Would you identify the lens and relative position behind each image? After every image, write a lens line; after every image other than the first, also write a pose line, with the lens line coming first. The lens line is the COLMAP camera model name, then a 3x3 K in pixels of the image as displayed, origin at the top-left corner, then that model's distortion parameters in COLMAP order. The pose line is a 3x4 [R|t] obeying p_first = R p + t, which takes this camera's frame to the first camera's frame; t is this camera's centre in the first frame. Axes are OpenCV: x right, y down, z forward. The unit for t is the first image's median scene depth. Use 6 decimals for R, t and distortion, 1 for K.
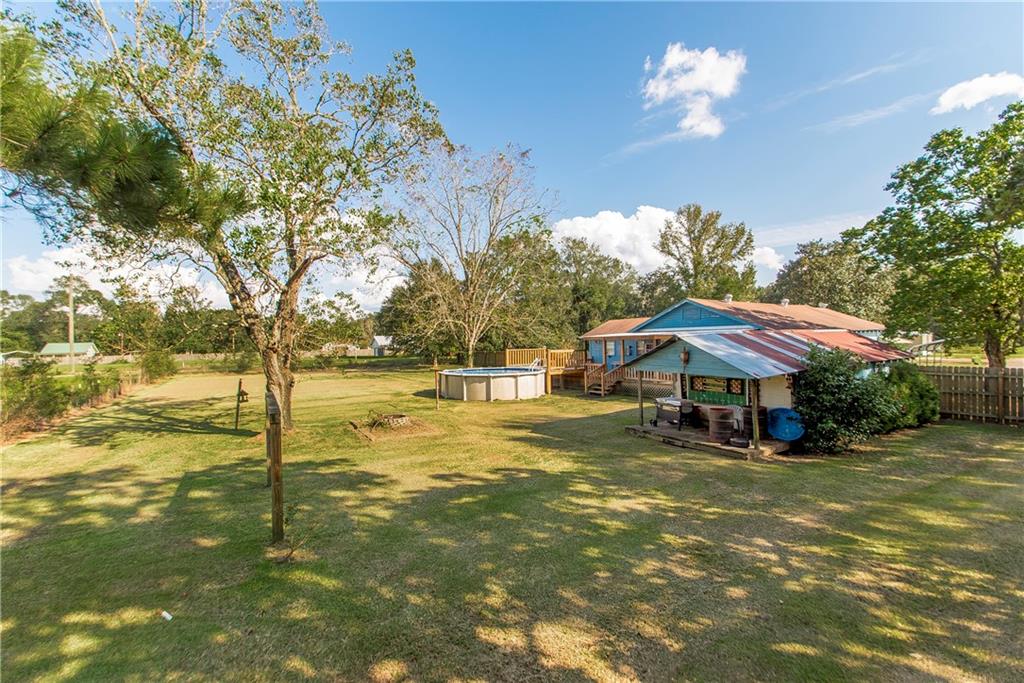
lens RADIAL K [[441.9, 0, 514.1], [0, 441.9, 357.8], [0, 0, 1]] dist [0.009792, -0.003398]
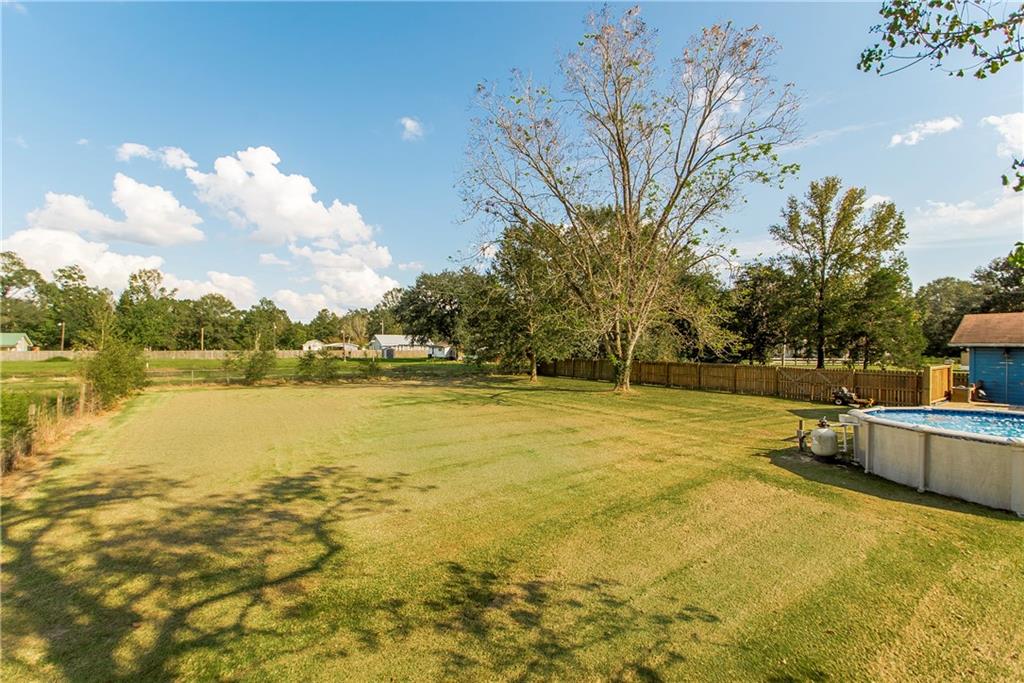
lens RADIAL K [[441.9, 0, 504.7], [0, 441.9, 352.7], [0, 0, 1]] dist [0.009792, -0.003398]
pose [[0.998097, 0.025416, 0.056187, -0.114668], [-0.024253, 0.999479, -0.021299, -0.002617], [-0.056699, 0.019896, 0.998193, 0.135979]]
